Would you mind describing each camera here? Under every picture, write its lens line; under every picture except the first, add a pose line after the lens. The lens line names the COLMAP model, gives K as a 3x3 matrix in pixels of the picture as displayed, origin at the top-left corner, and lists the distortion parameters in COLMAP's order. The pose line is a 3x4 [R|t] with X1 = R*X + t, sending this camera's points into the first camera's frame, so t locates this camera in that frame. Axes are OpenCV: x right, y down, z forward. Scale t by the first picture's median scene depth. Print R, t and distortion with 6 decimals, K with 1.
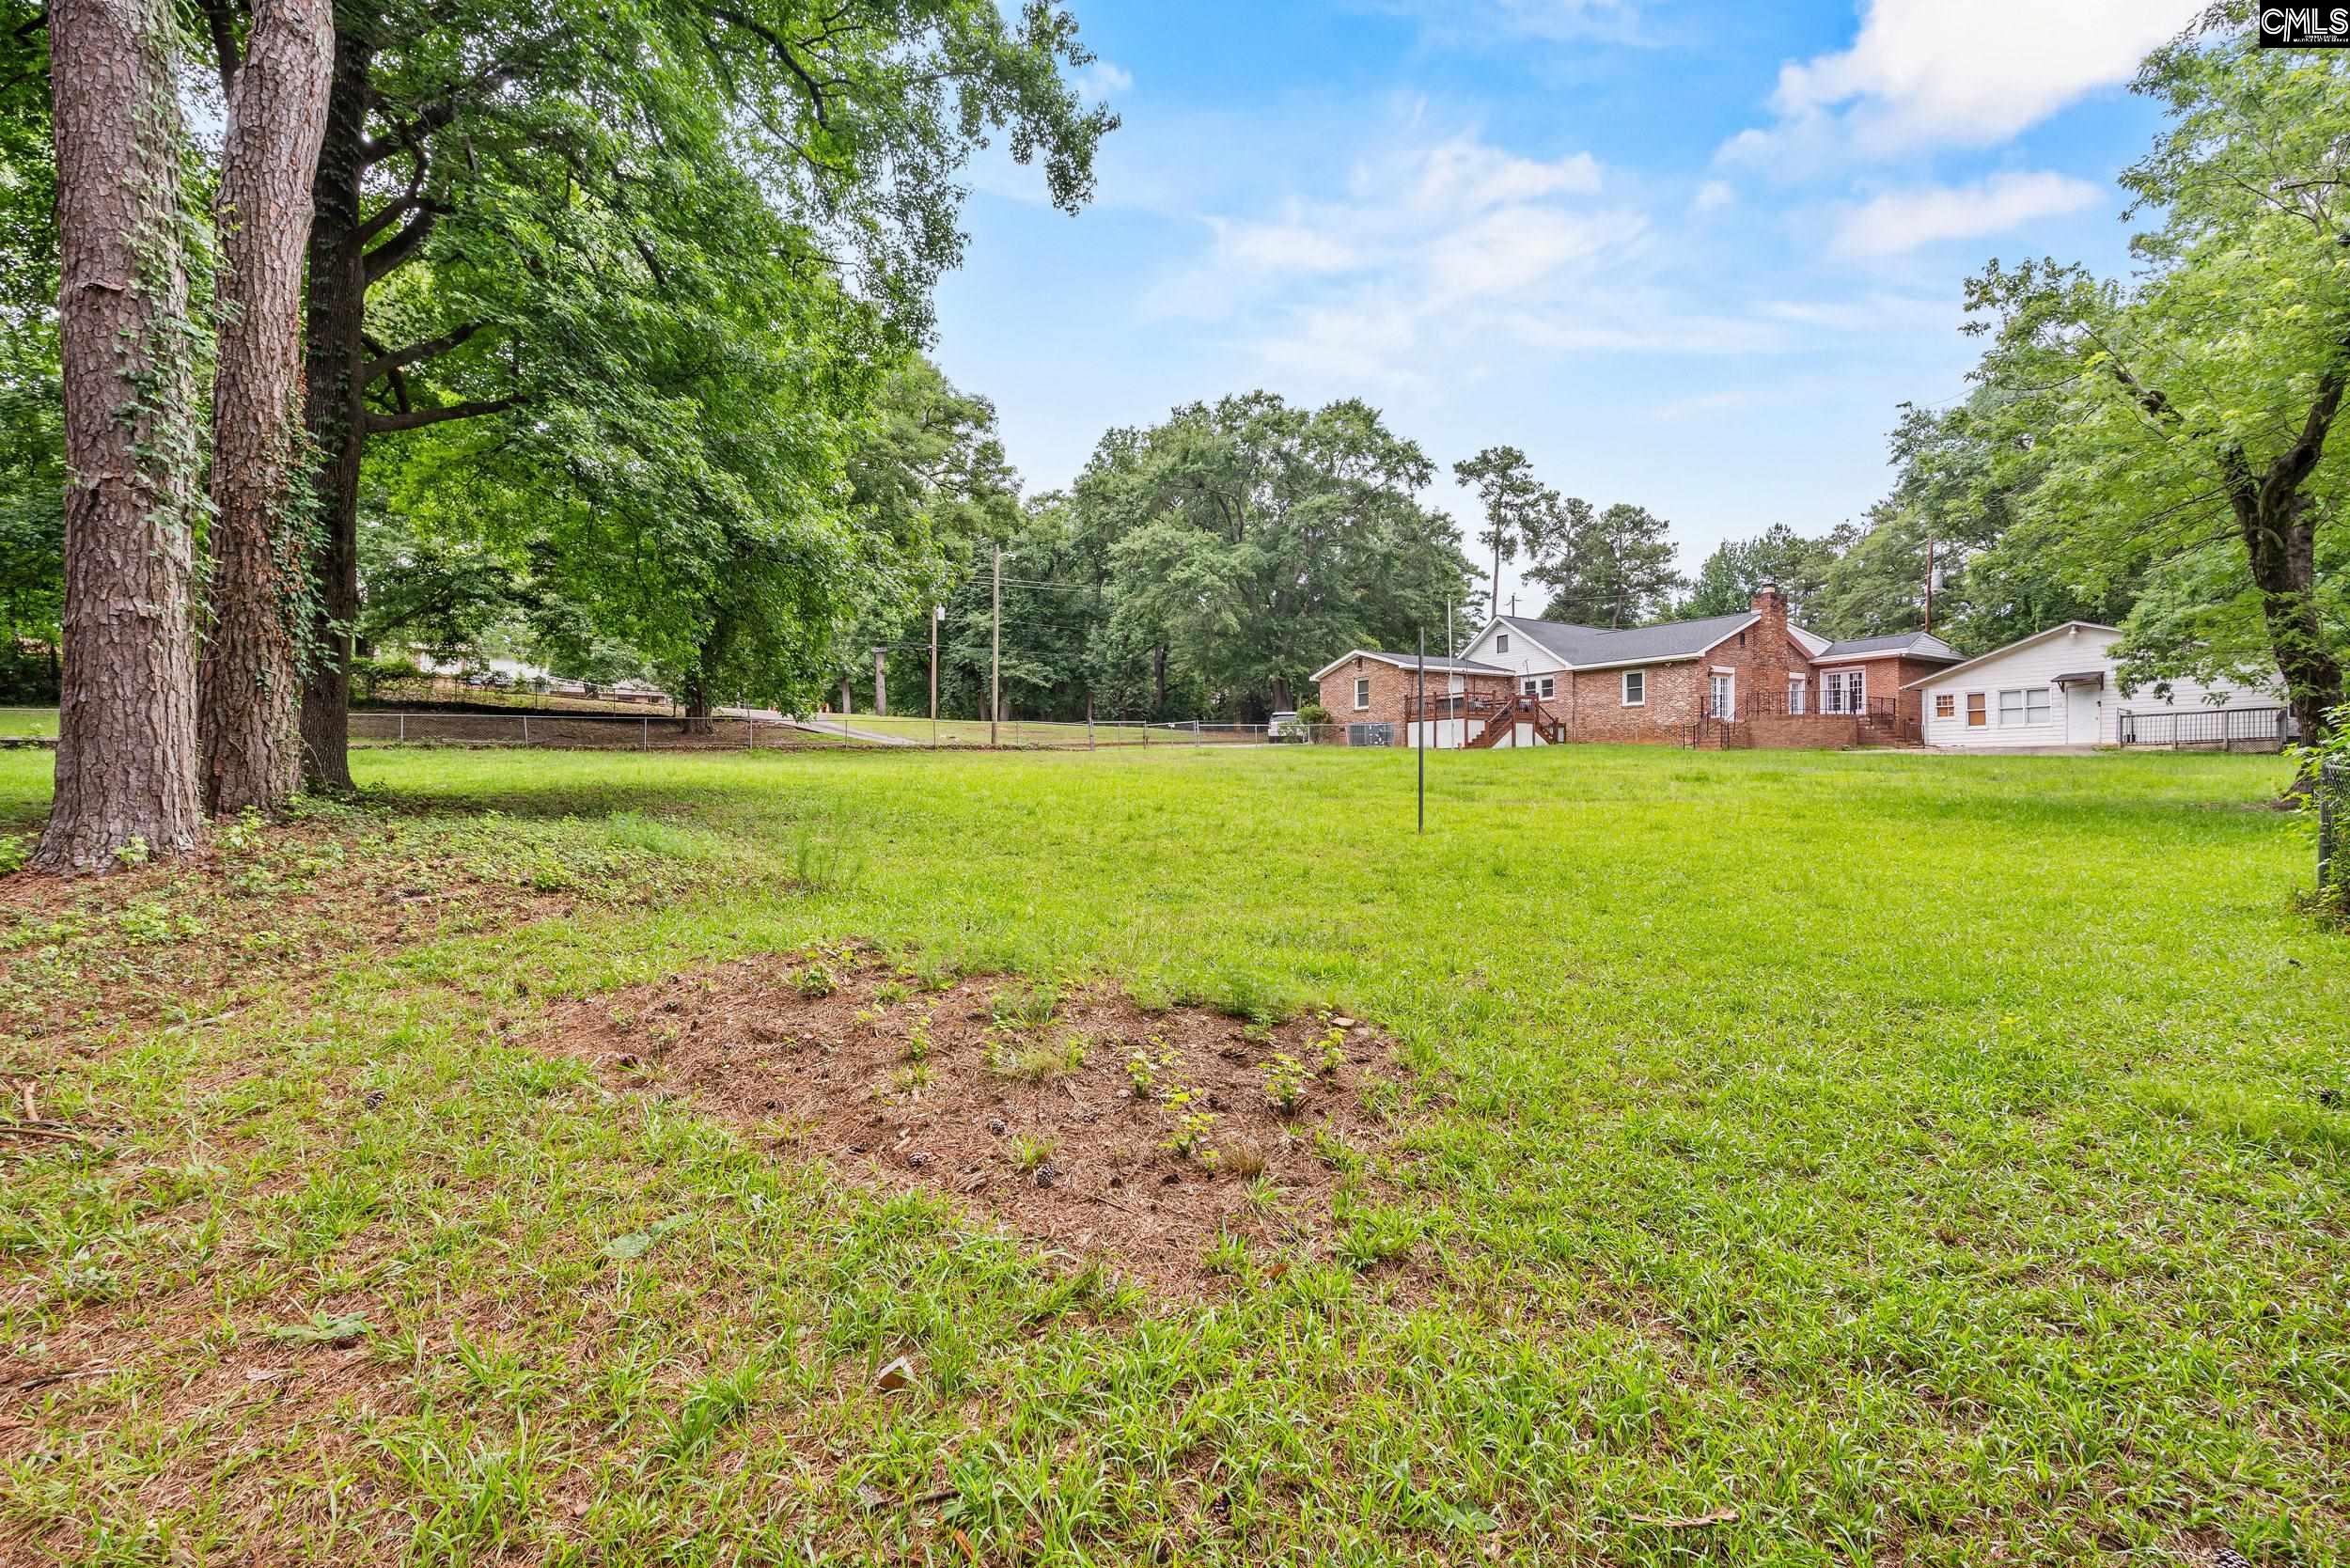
lens RADIAL K [[1066.3, 0, 1180.3], [0, 1066.3, 776.2], [0, 0, 1]] dist [0.004357, -0.000516]
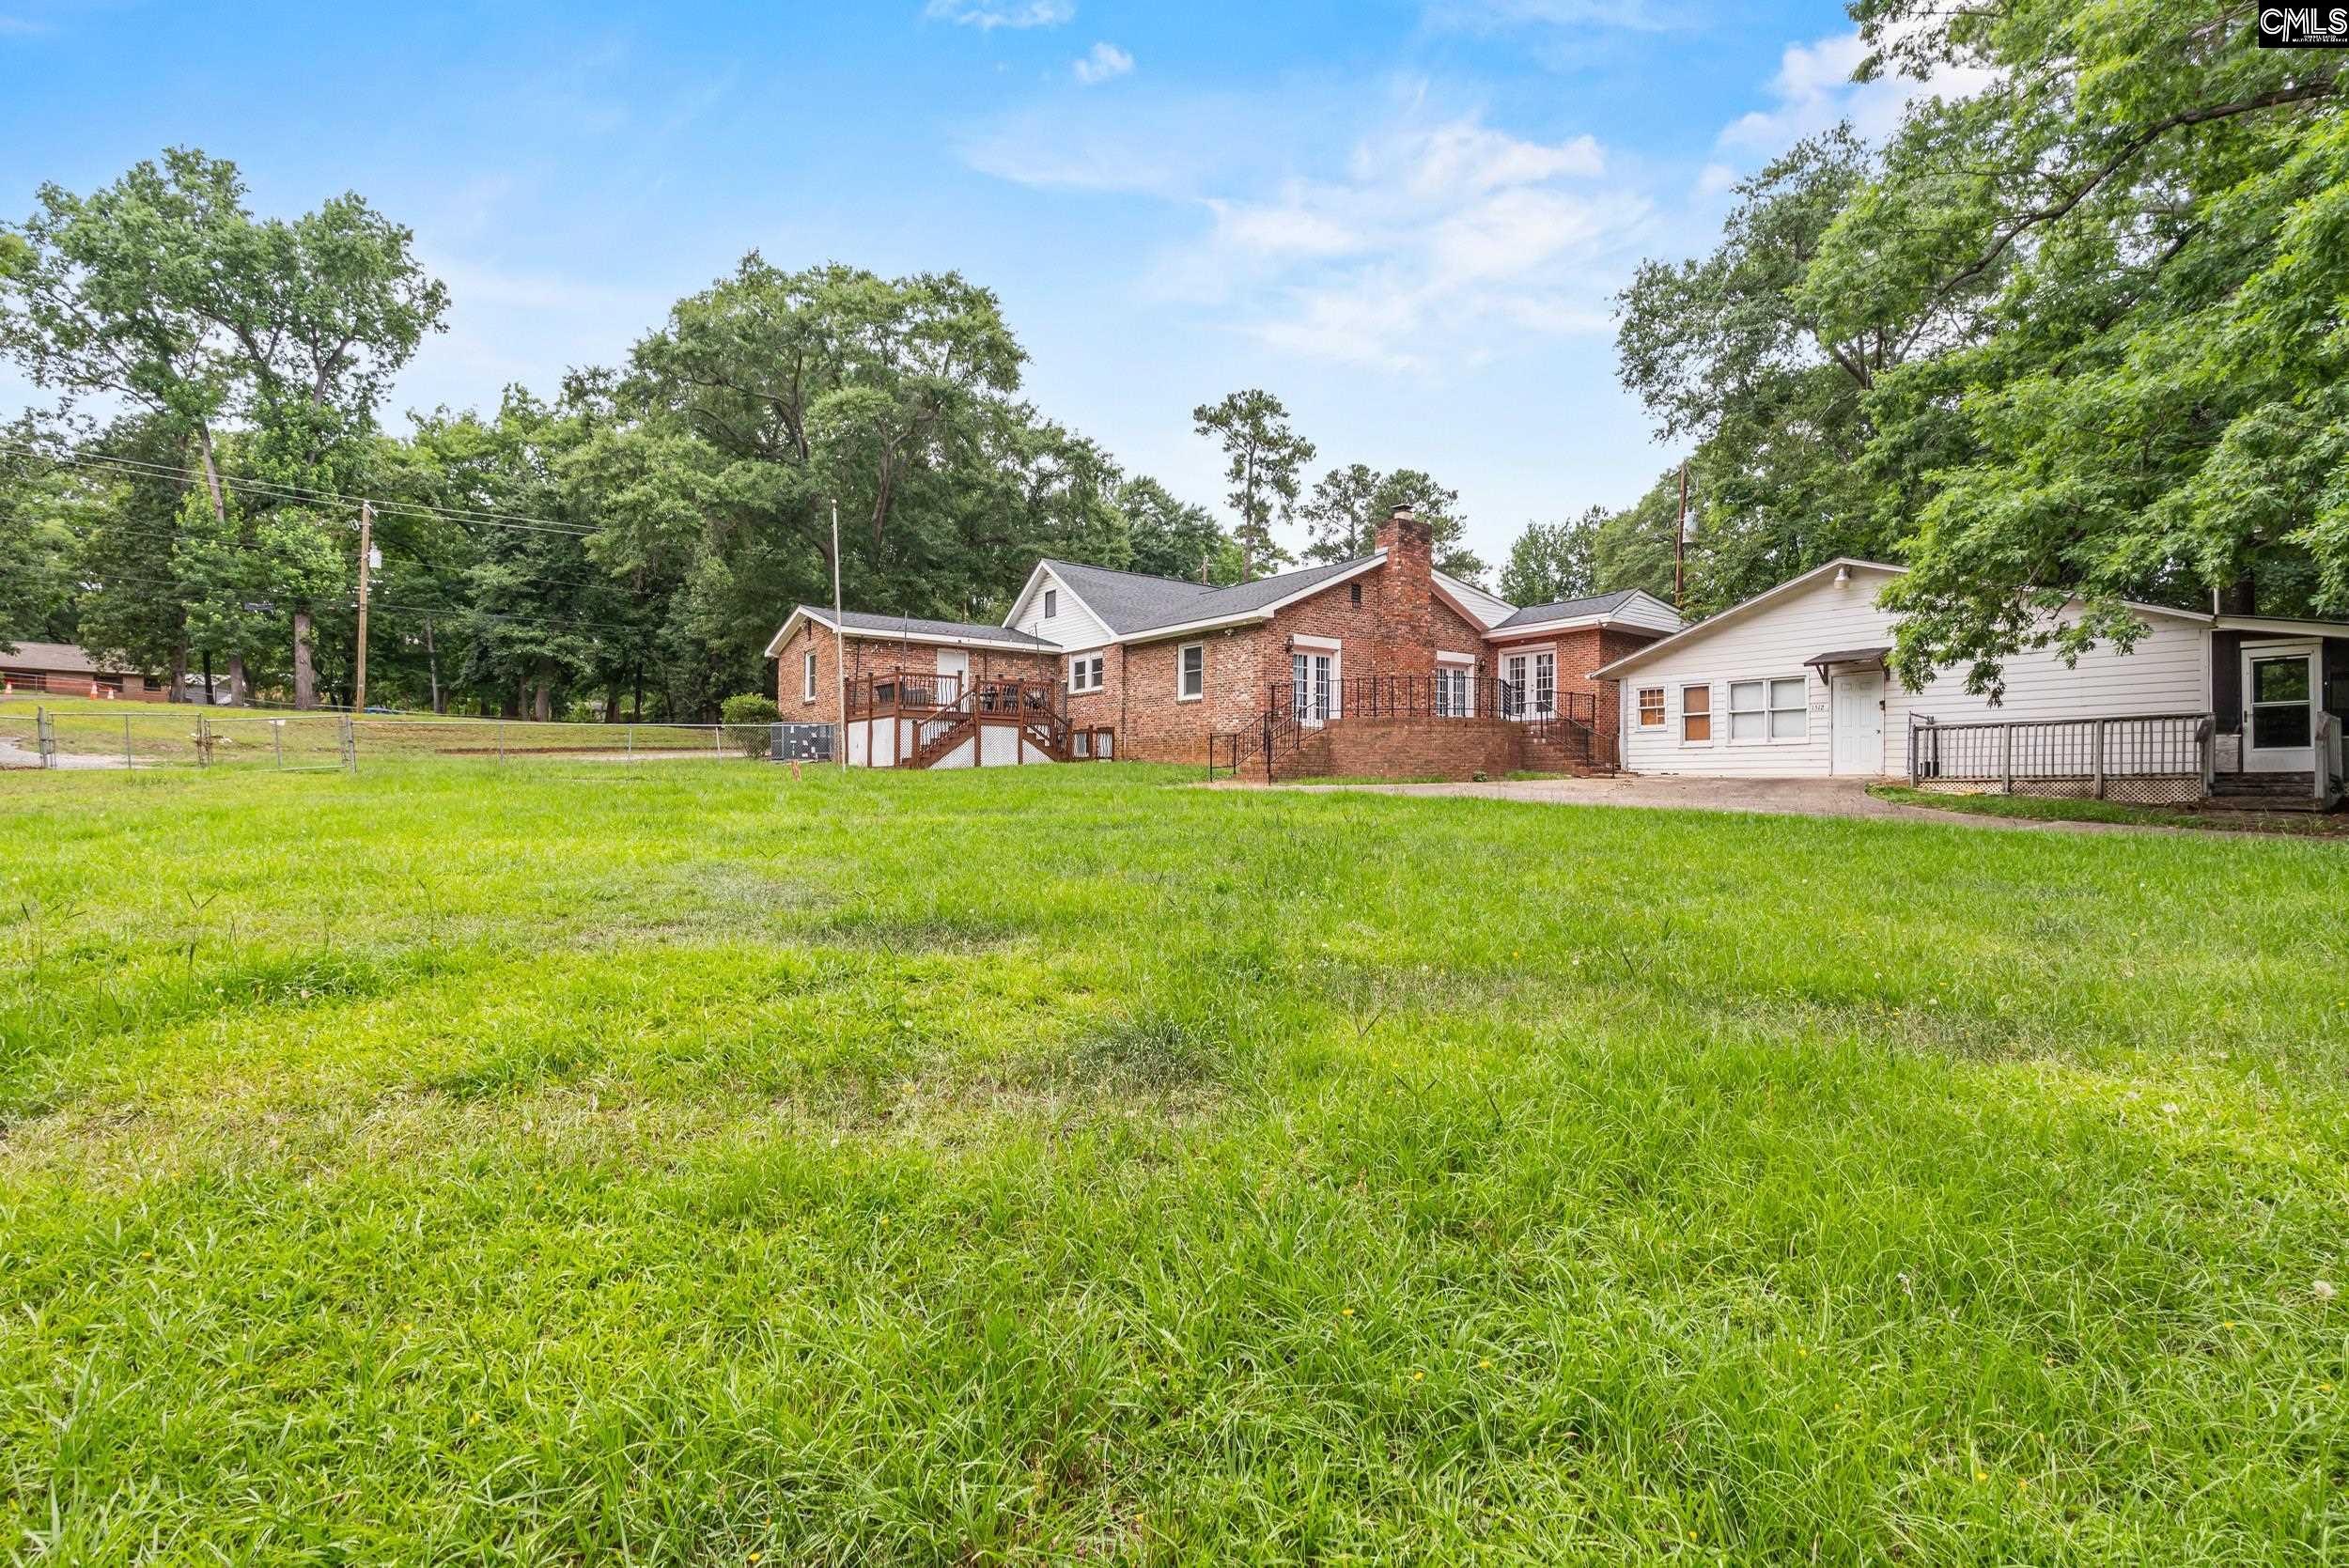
lens RADIAL K [[1065.8, 0, 1175.7], [0, 1065.8, 774.7], [0, 0, 1]] dist [0.004357, -0.000516]
pose [[0.996284, 0.009508, 0.085608, 0.357800], [-0.009367, 0.999954, -0.002052, -0.021544], [-0.085624, 0.001243, 0.996327, 0.383412]]
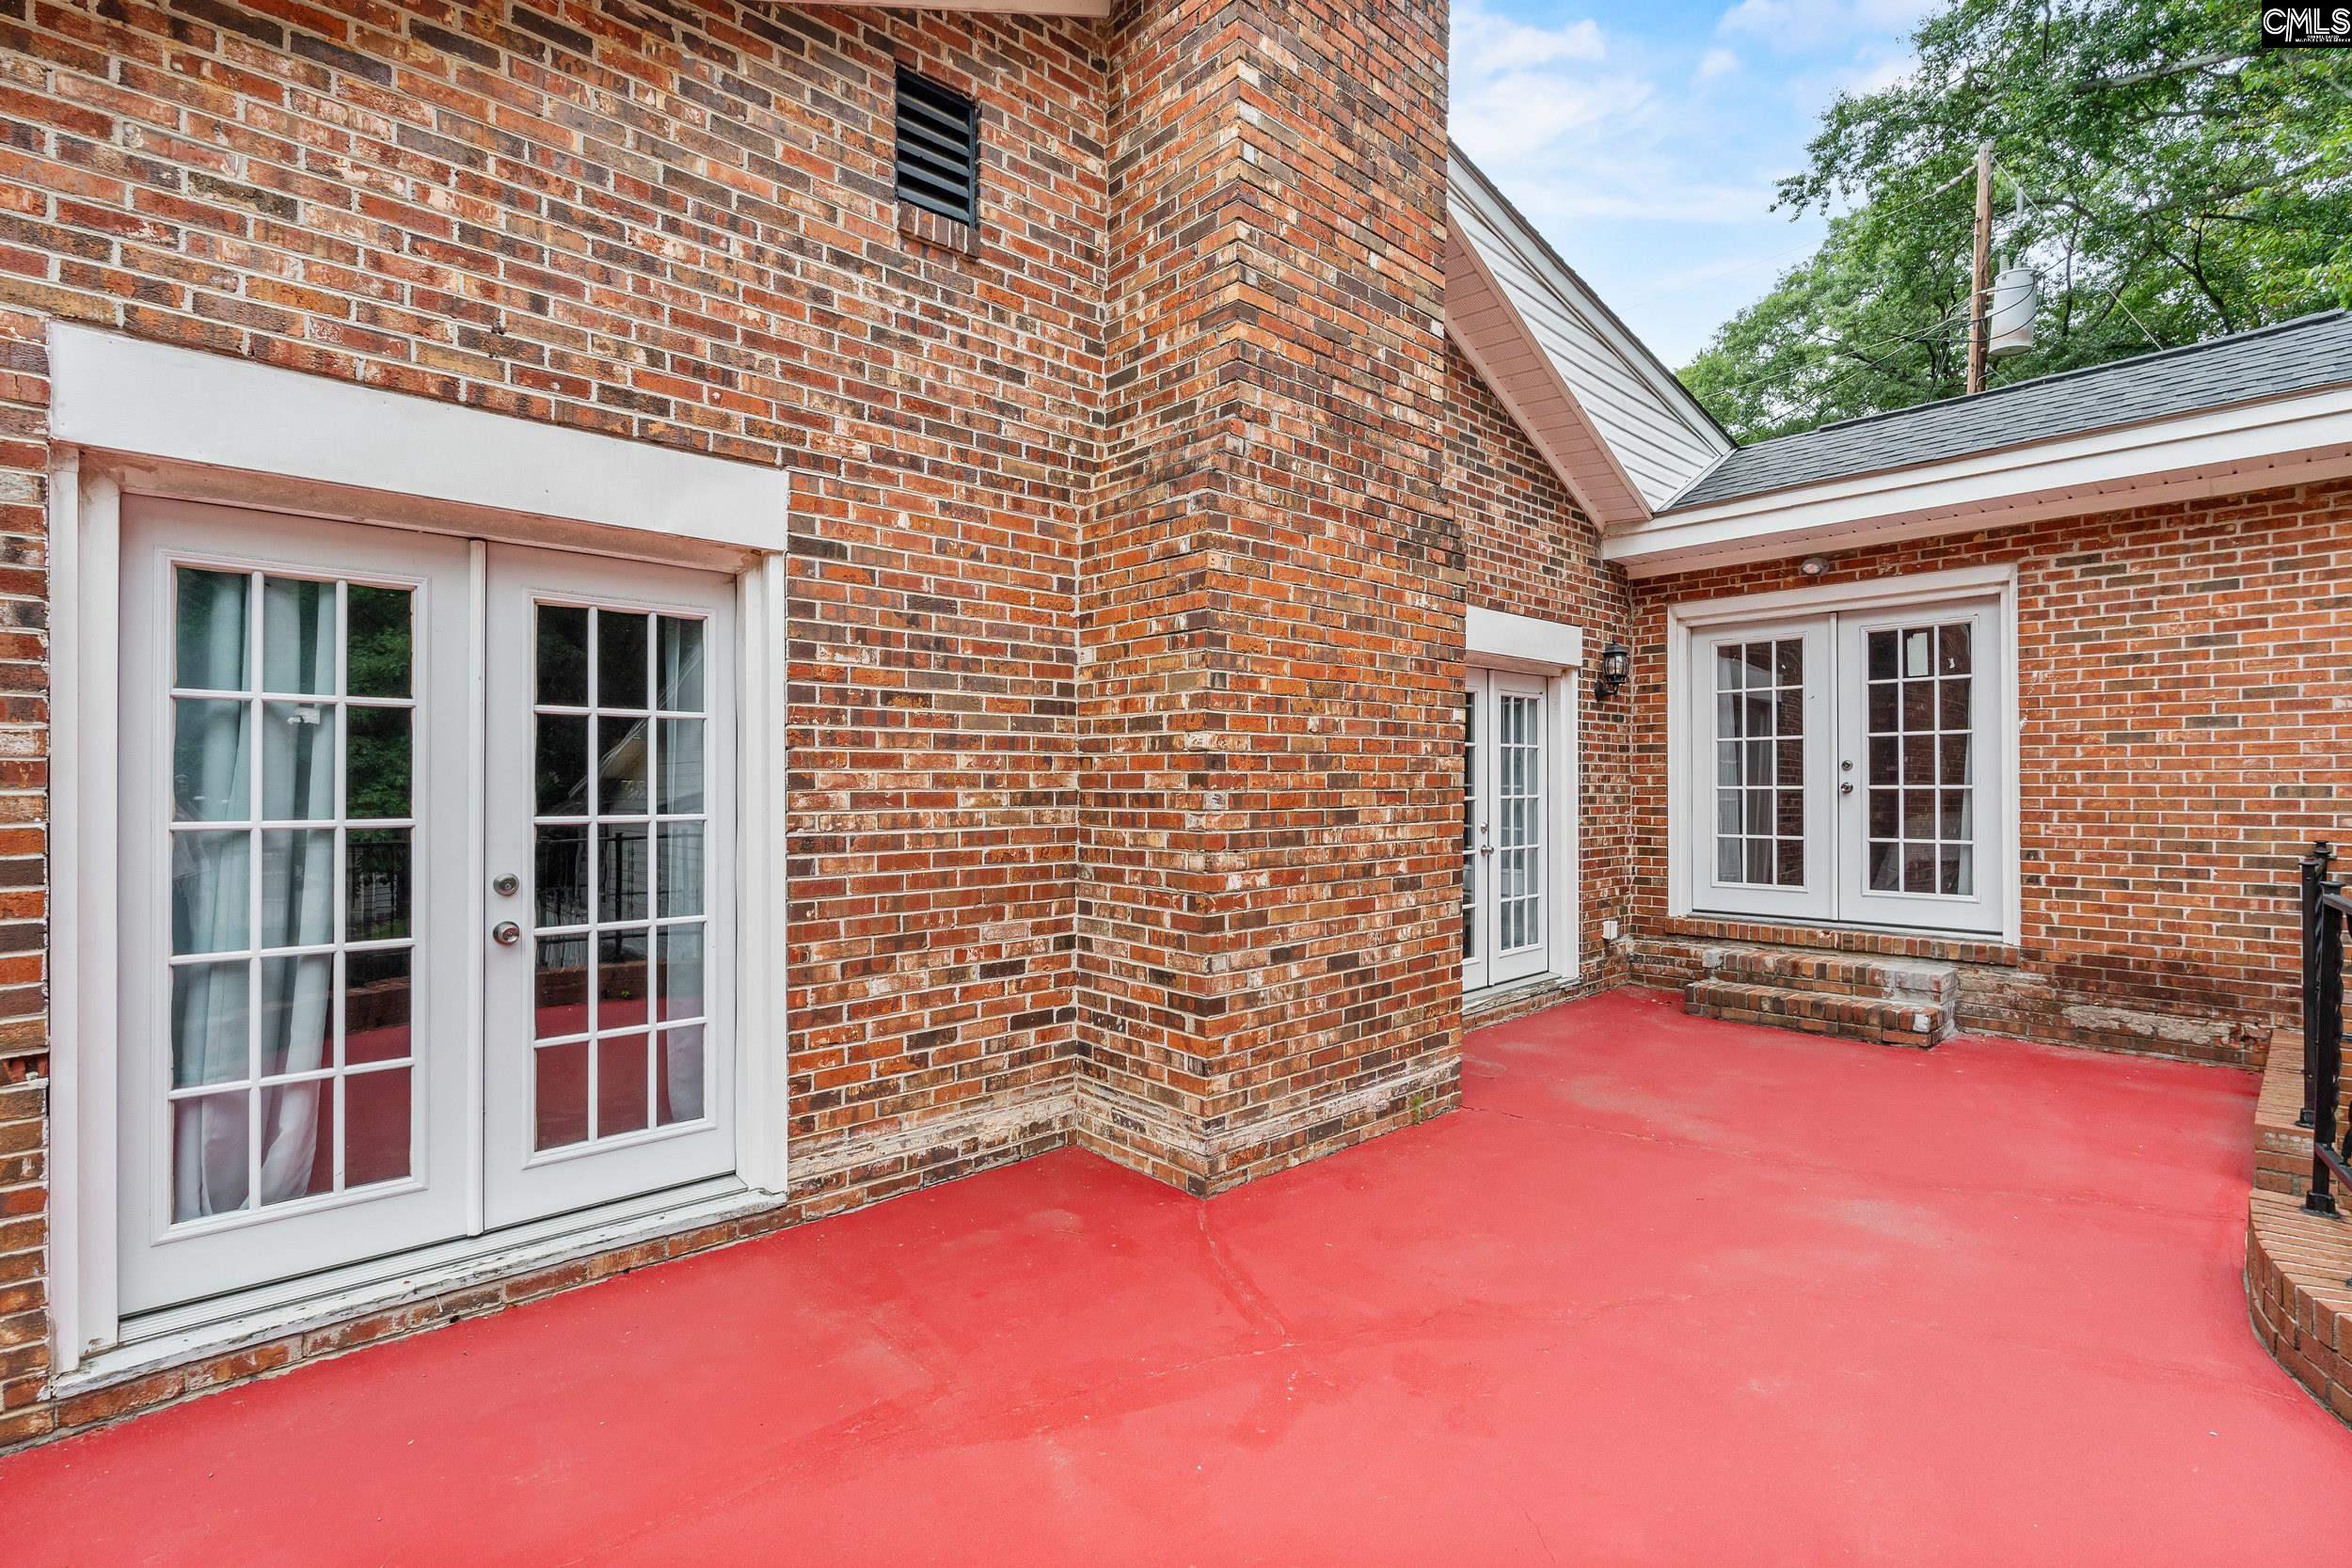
lens RADIAL K [[1067.1, 0, 1168.7], [0, 1067.1, 784.4], [0, 0, 1]] dist [0.004357, -0.000516]
pose [[0.979356, -0.001244, 0.202140, 0.507977], [0.001893, 0.999994, -0.003014, -0.075739], [-0.202135, 0.003335, 0.979352, 0.881706]]
